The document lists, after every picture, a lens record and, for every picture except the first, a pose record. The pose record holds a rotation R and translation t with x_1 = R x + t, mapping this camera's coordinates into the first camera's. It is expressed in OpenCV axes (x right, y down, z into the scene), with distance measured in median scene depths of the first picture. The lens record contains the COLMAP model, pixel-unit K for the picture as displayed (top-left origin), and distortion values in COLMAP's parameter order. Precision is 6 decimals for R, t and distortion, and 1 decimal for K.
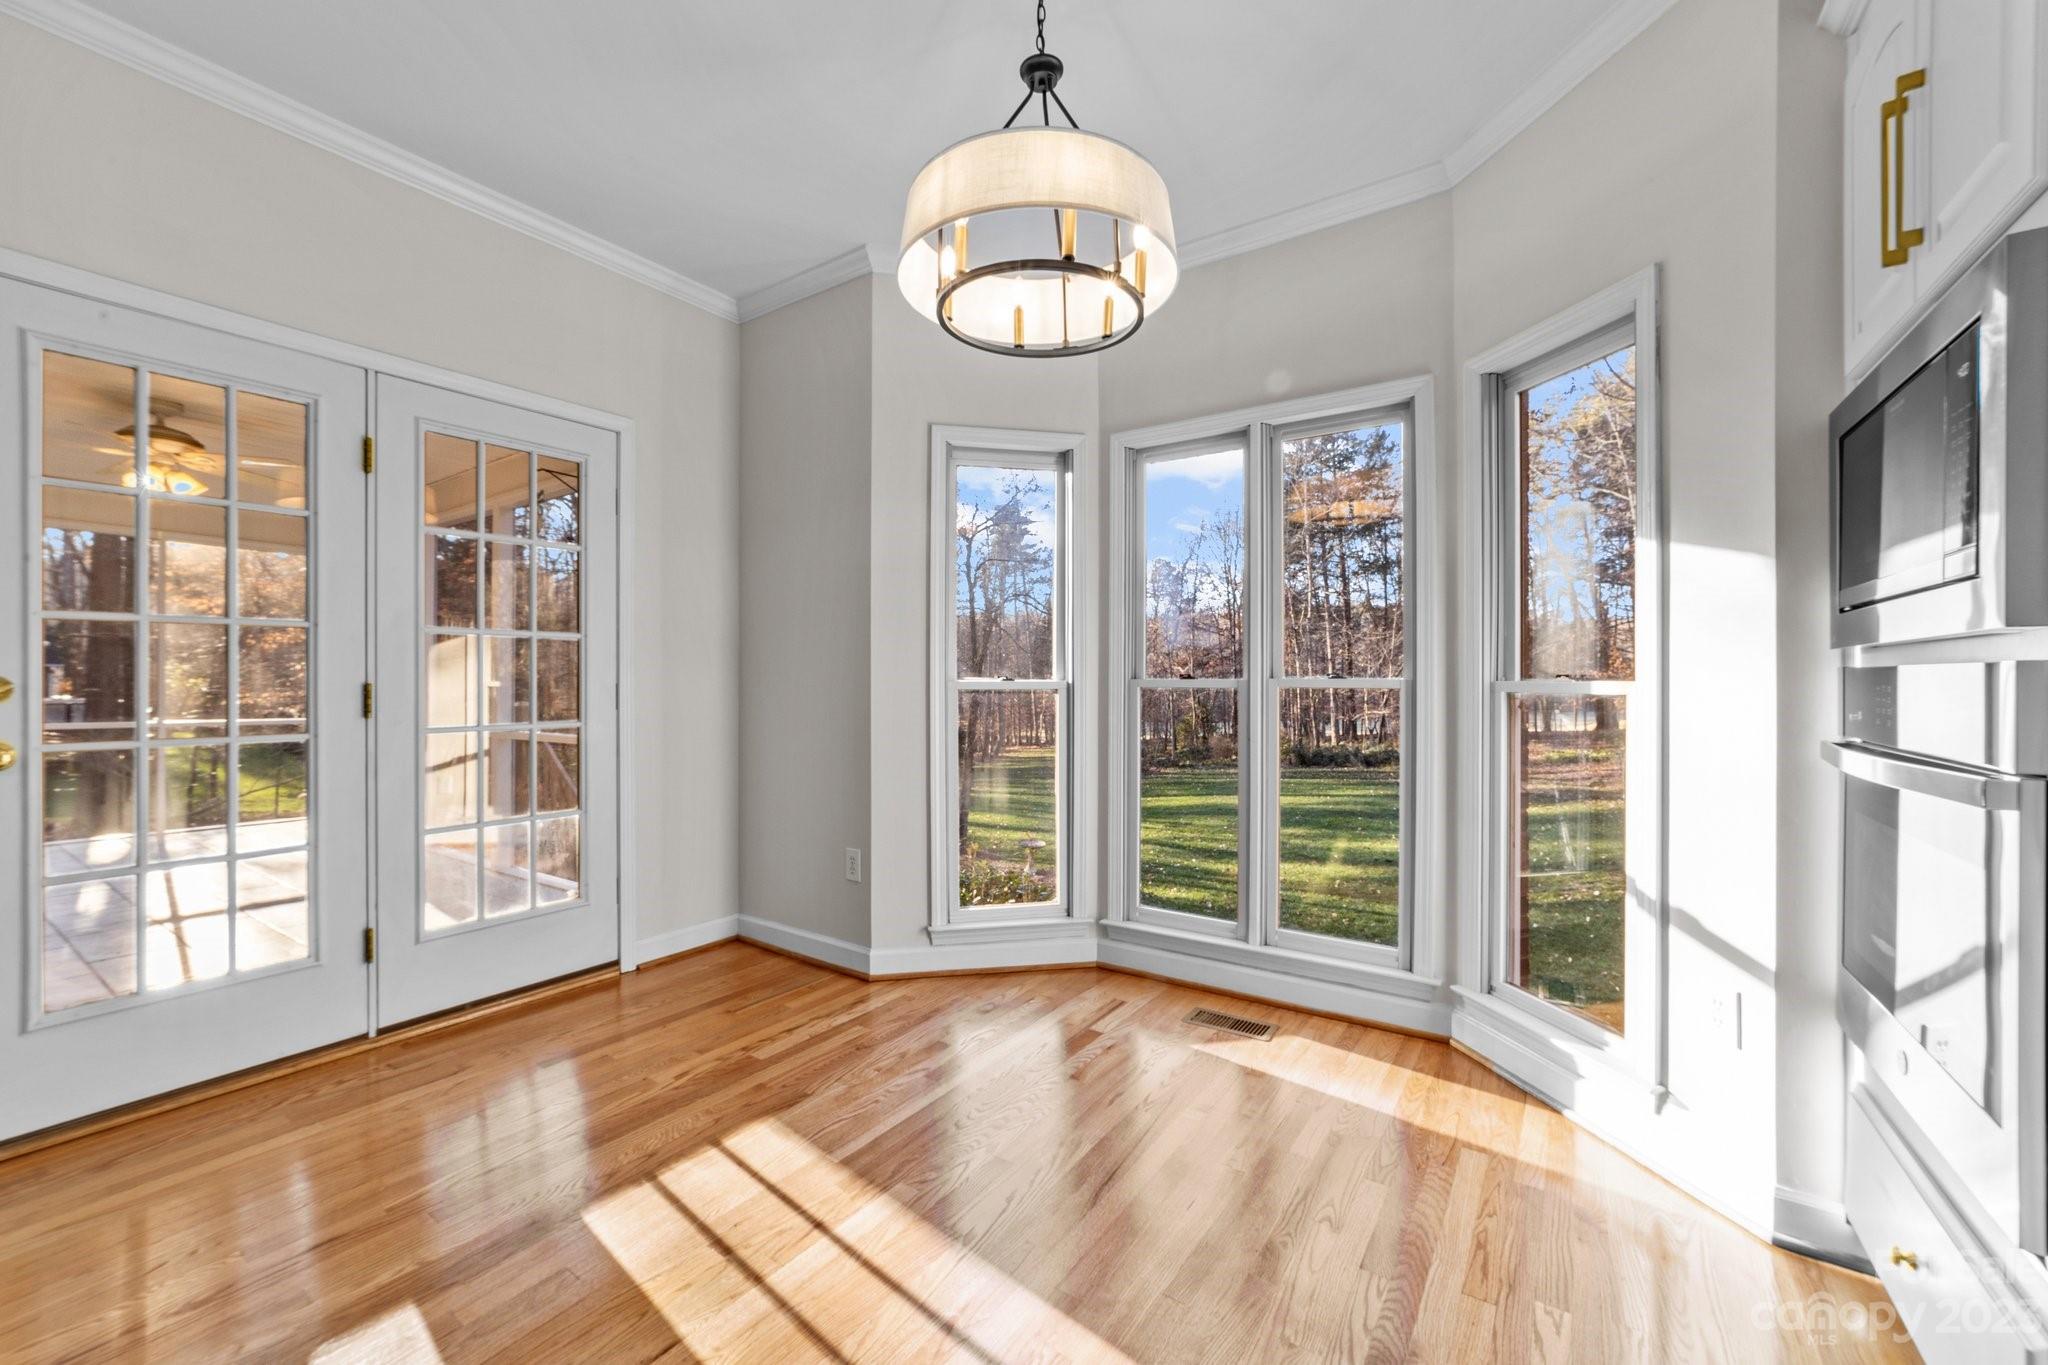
lens RADIAL K [[807.2, 0, 1024.0], [0, 807.2, 682.5], [0, 0, 1]] dist [-0.014551, 0.000241]
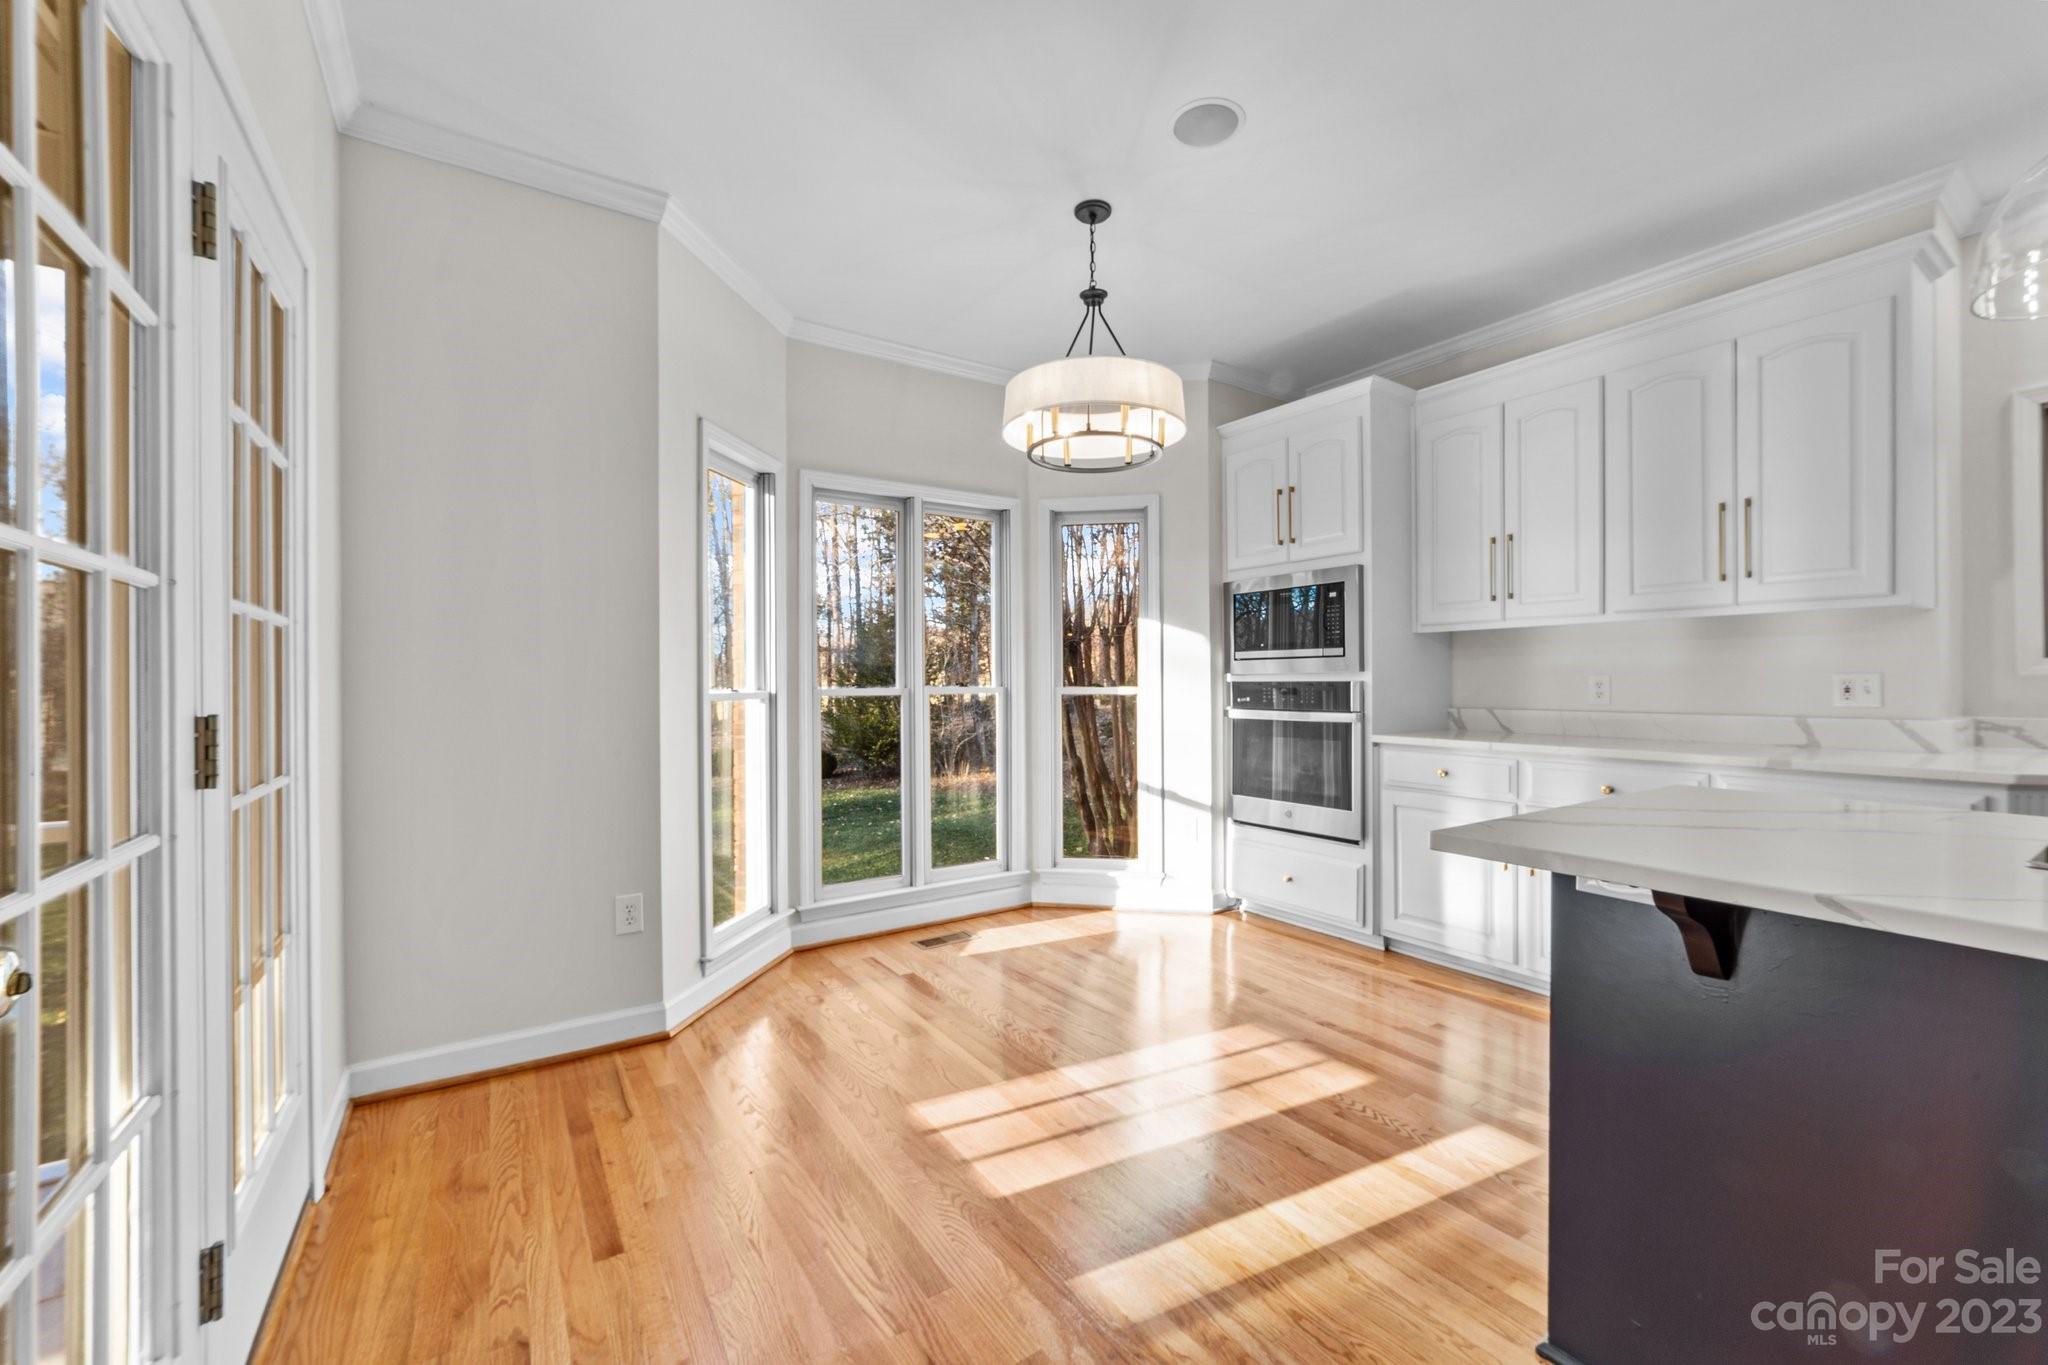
lens RADIAL K [[810.0, 0, 1025.8], [0, 810.0, 688.9], [0, 0, 1]] dist [0.001123, 0.000087]
pose [[0.380538, -0.010059, 0.924711, -1.004723], [0.009211, 0.999932, 0.007086, -0.011913], [-0.924719, 0.005821, 0.380605, 0.361348]]
